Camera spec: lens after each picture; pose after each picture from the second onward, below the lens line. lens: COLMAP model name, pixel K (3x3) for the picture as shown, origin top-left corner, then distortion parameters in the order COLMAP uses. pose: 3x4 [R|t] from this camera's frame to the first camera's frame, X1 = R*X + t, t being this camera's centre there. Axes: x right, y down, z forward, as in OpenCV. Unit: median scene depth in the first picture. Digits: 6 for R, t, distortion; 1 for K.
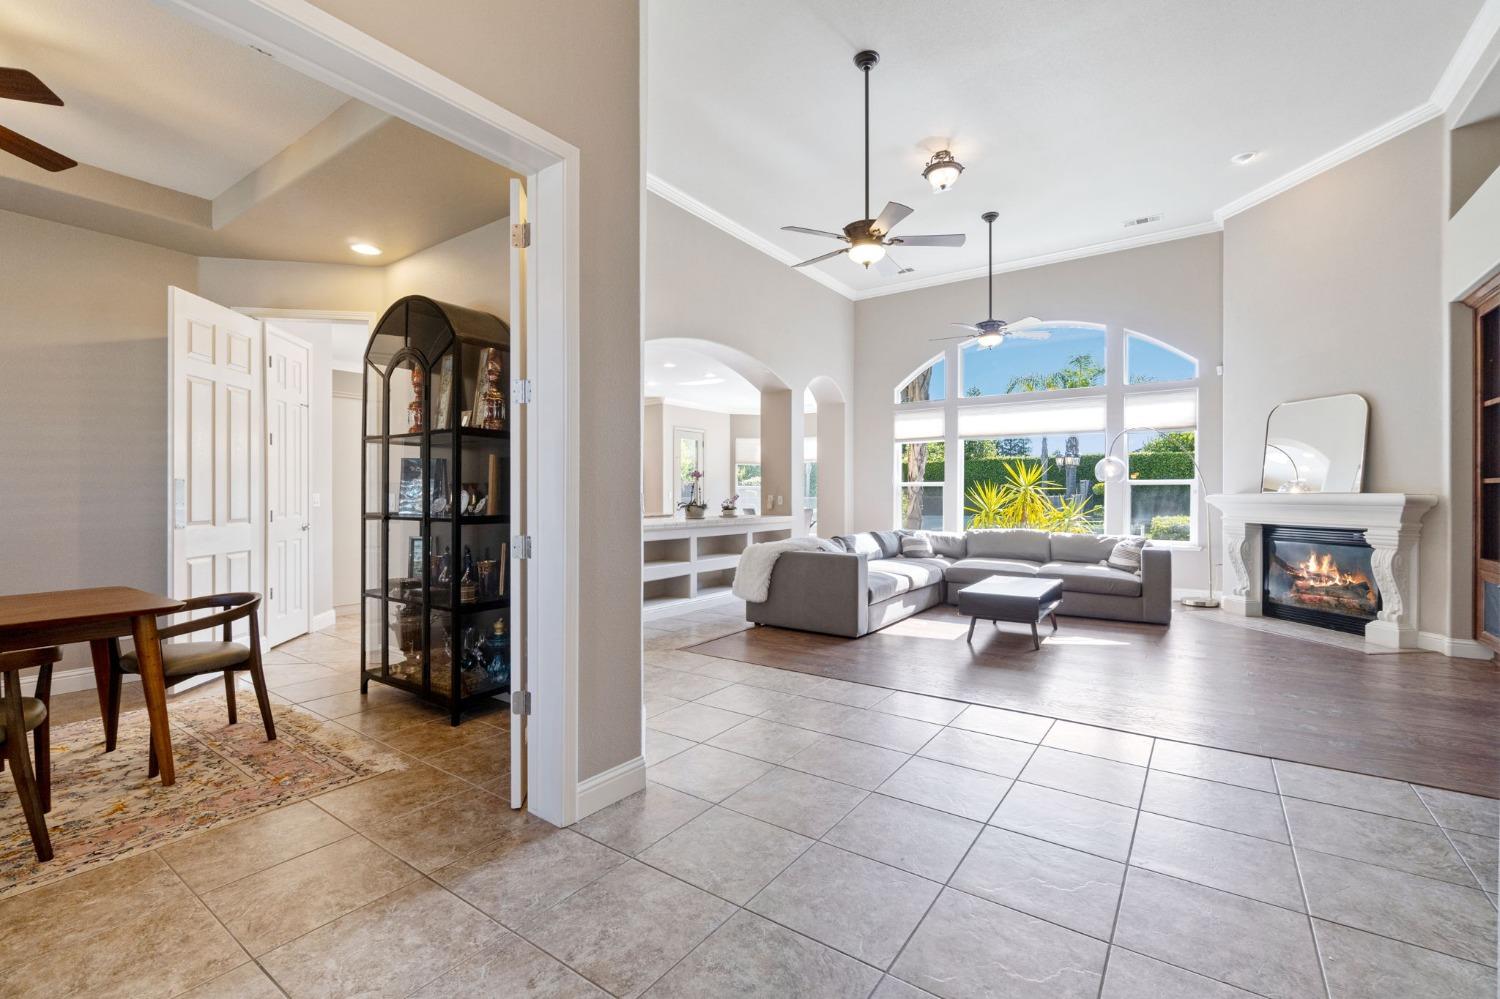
lens RADIAL K [[636.4, 0, 757.0], [0, 636.4, 495.2], [0, 0, 1]] dist [-0.001967, -0.000170]
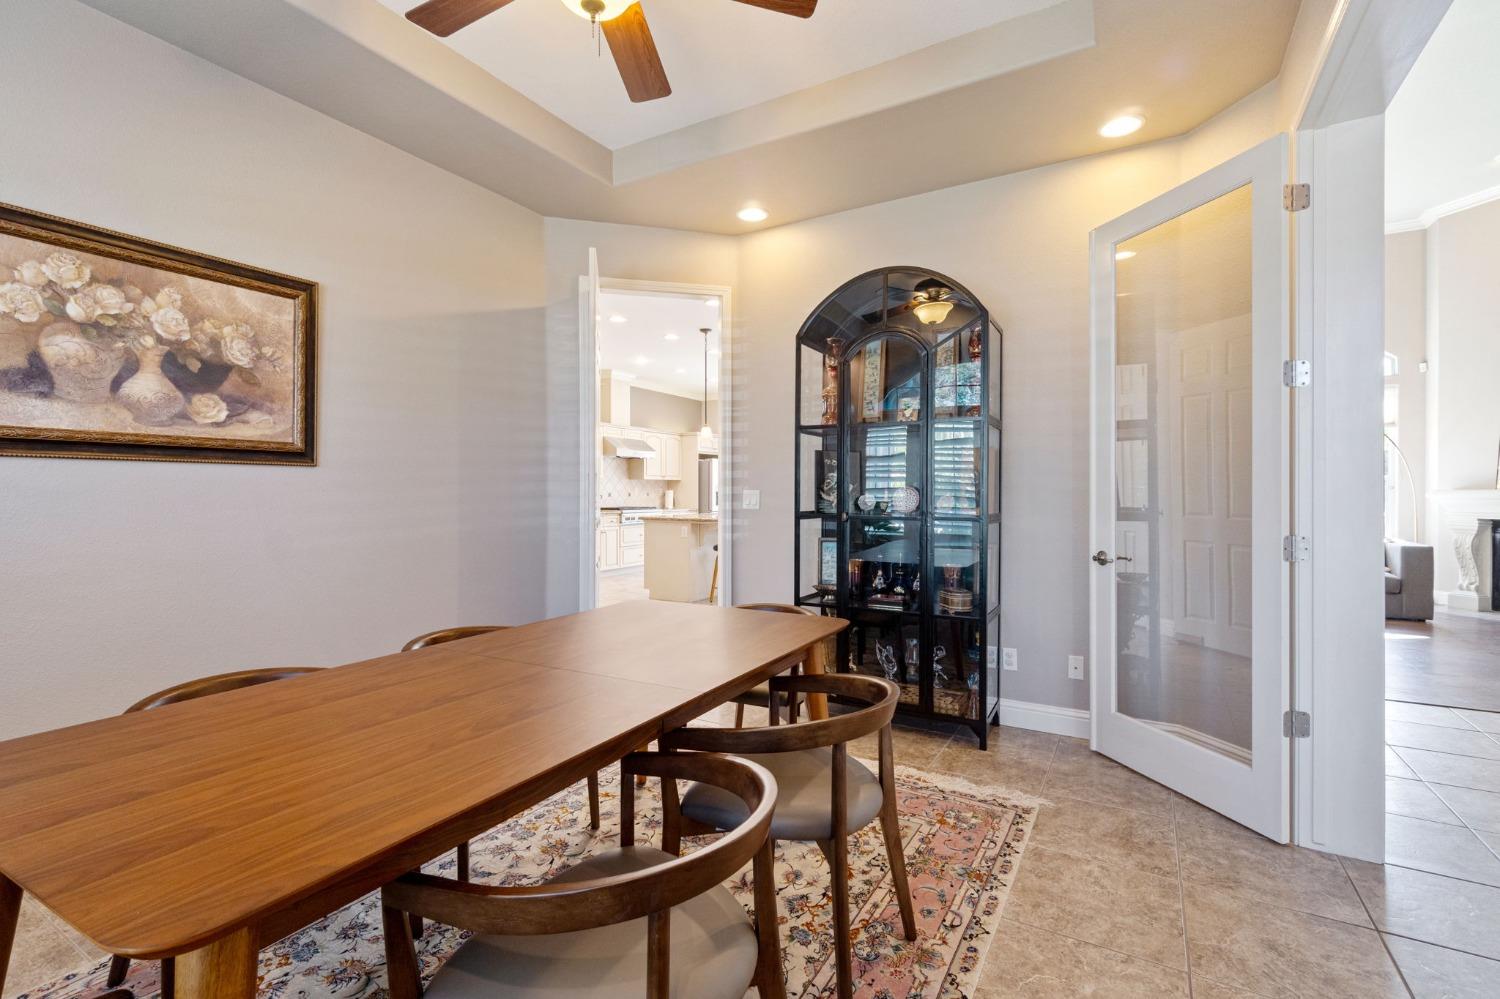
lens RADIAL K [[654.6, 0, 754.6], [0, 654.6, 497.2], [0, 0, 1]] dist [-0.000824, -0.000221]
pose [[0.996718, -0.002400, 0.080916, -1.069884], [0.002020, 0.999987, 0.004774, 0.004034], [-0.080927, -0.004595, 0.996709, 0.140666]]
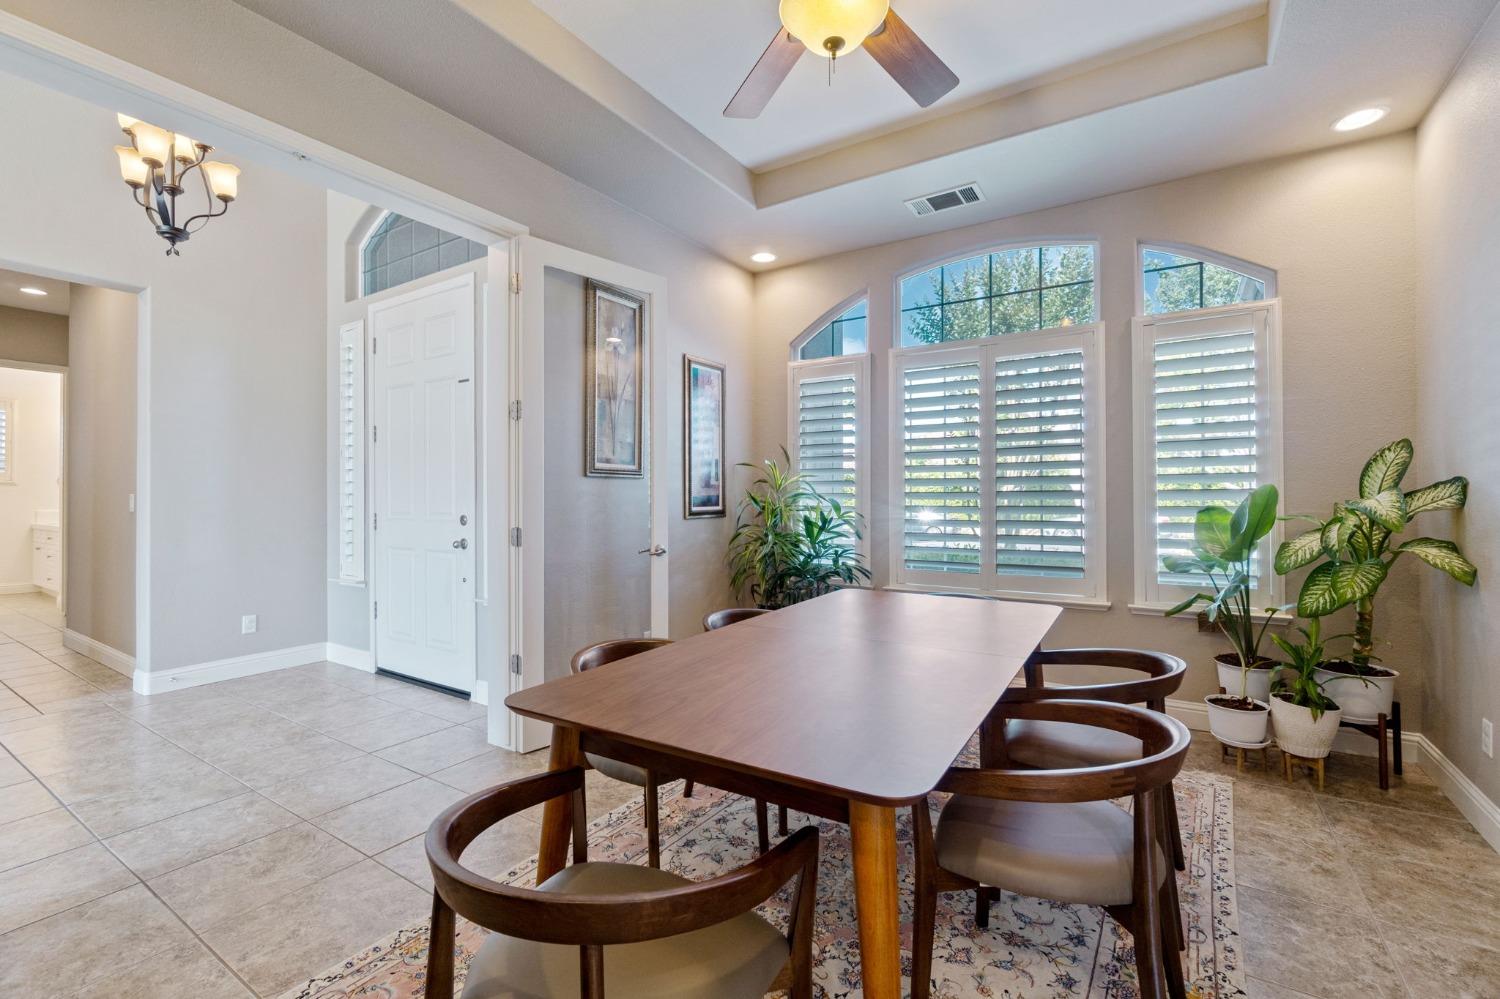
lens RADIAL K [[654.6, 0, 754.6], [0, 654.6, 497.2], [0, 0, 1]] dist [-0.000824, -0.000221]
pose [[-0.999679, 0.001193, -0.025312, -1.072061], [0.001157, 0.999998, 0.001447, 0.005642], [0.025314, 0.001417, -0.999679, 1.513059]]
